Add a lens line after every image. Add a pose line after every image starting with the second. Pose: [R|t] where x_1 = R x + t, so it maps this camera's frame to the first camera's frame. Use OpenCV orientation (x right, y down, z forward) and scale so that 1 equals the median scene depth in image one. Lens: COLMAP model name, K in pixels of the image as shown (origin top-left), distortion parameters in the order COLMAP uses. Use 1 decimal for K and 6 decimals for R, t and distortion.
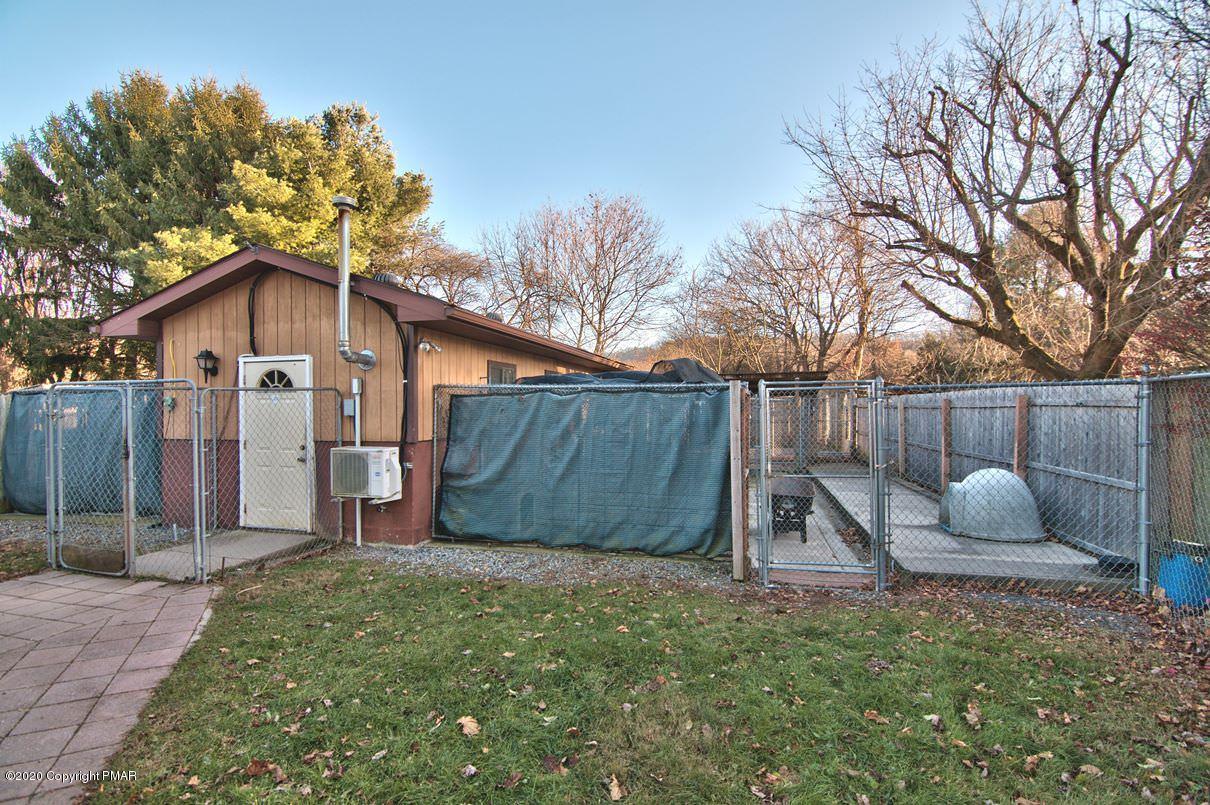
lens RADIAL K [[578.4, 0, 609.4], [0, 578.4, 407.4], [0, 0, 1]] dist [-0.008840, -0.008501]
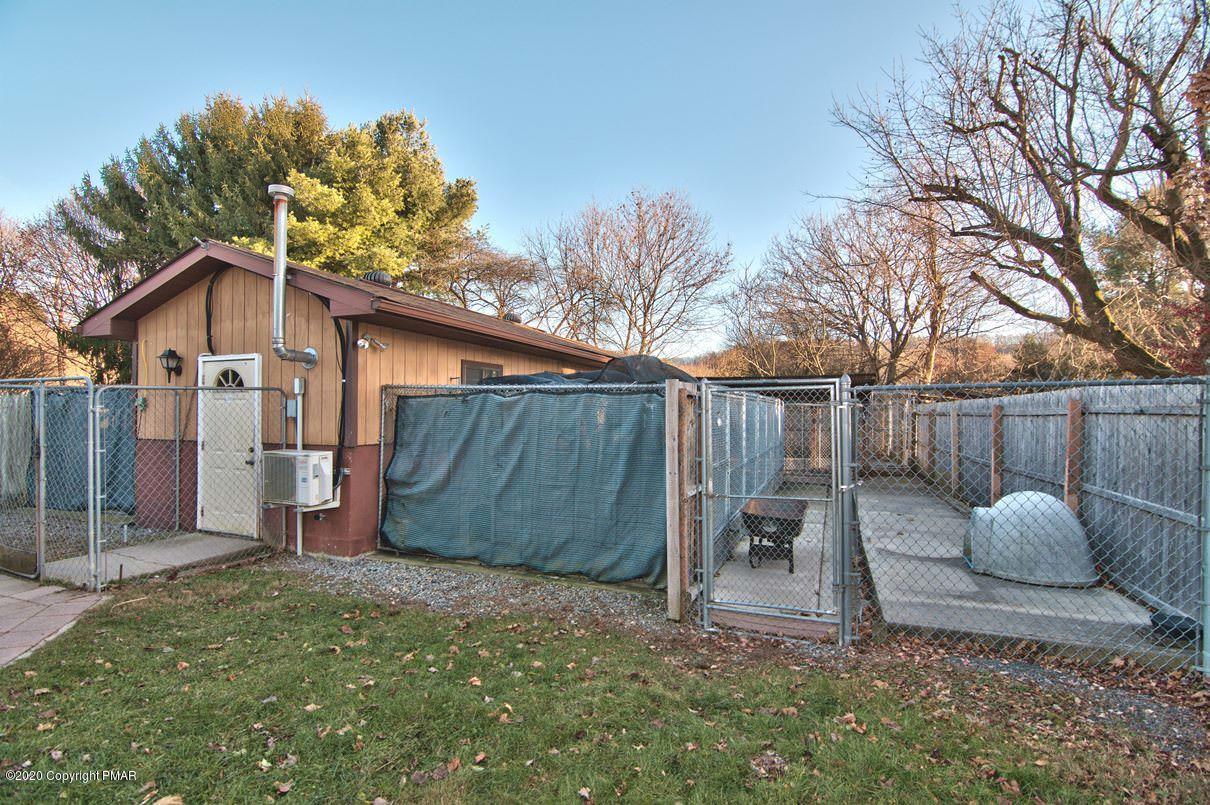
lens RADIAL K [[578.4, 0, 612.2], [0, 578.4, 408.5], [0, 0, 1]] dist [-0.008840, -0.008501]
pose [[0.991338, 0.008528, -0.131059, 0.186990], [-0.009443, 0.999935, -0.006363, 0.001413], [0.130996, 0.007546, 0.991354, 0.127131]]
